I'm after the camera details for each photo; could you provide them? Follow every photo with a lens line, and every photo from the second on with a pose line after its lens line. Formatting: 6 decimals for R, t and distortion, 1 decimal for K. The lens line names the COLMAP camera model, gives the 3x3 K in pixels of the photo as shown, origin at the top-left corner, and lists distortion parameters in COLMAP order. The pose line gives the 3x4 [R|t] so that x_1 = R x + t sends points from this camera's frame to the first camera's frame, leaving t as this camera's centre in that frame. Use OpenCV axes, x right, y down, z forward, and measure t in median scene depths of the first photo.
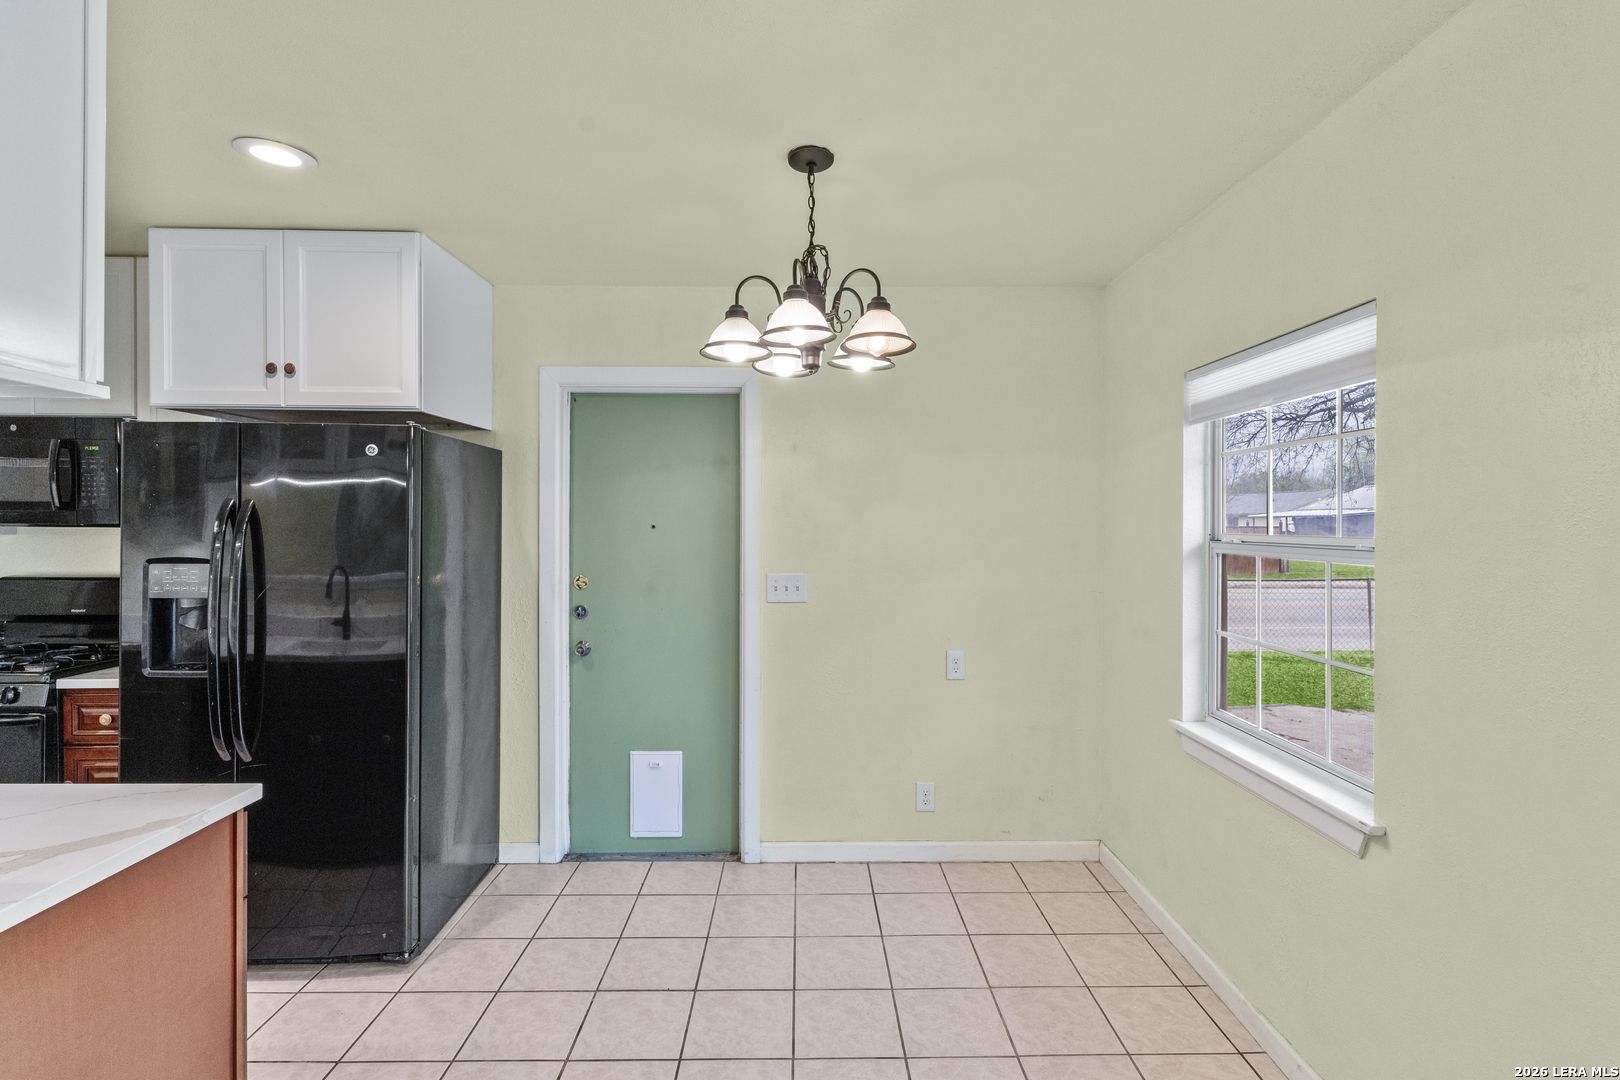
lens RADIAL K [[773.4, 0, 813.8], [0, 773.4, 519.1], [0, 0, 1]] dist [0.001386, 0.000400]
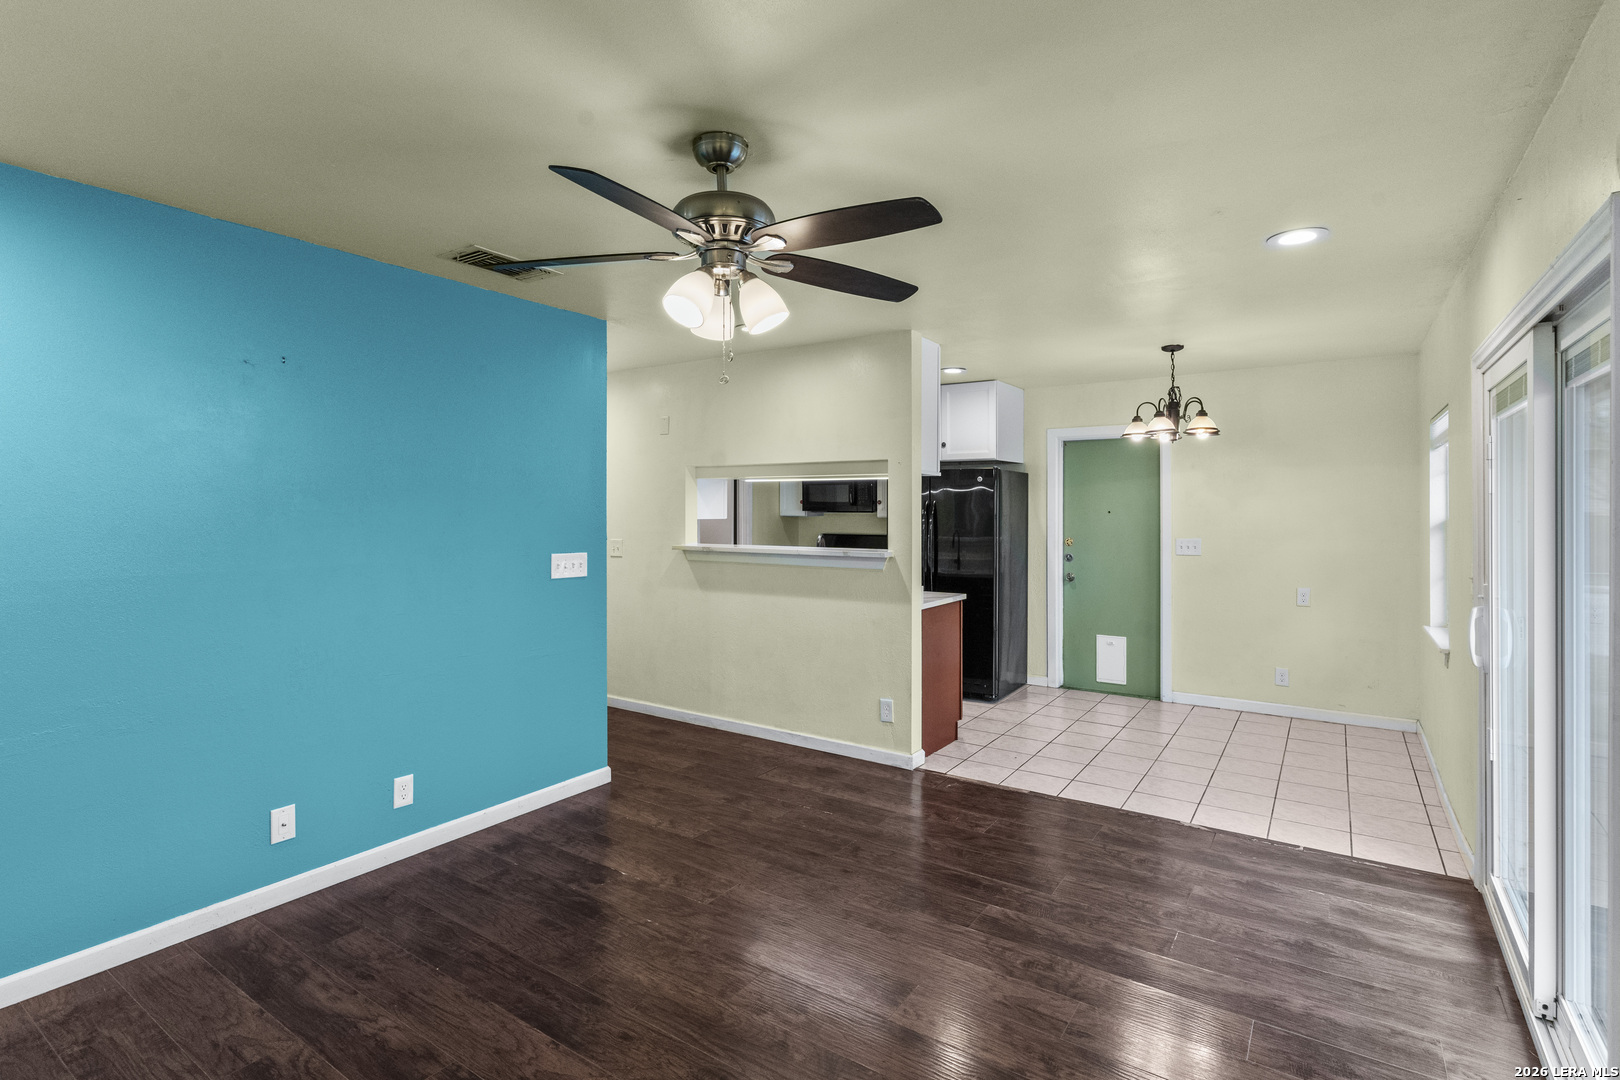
lens RADIAL K [[773.4, 0, 813.8], [0, 773.4, 519.1], [0, 0, 1]] dist [0.001386, 0.000400]
pose [[0.820258, 0.003208, -0.571984, 0.269774], [0.005558, 0.999892, 0.013578, -0.002597], [0.571966, -0.014316, 0.820152, -0.912044]]
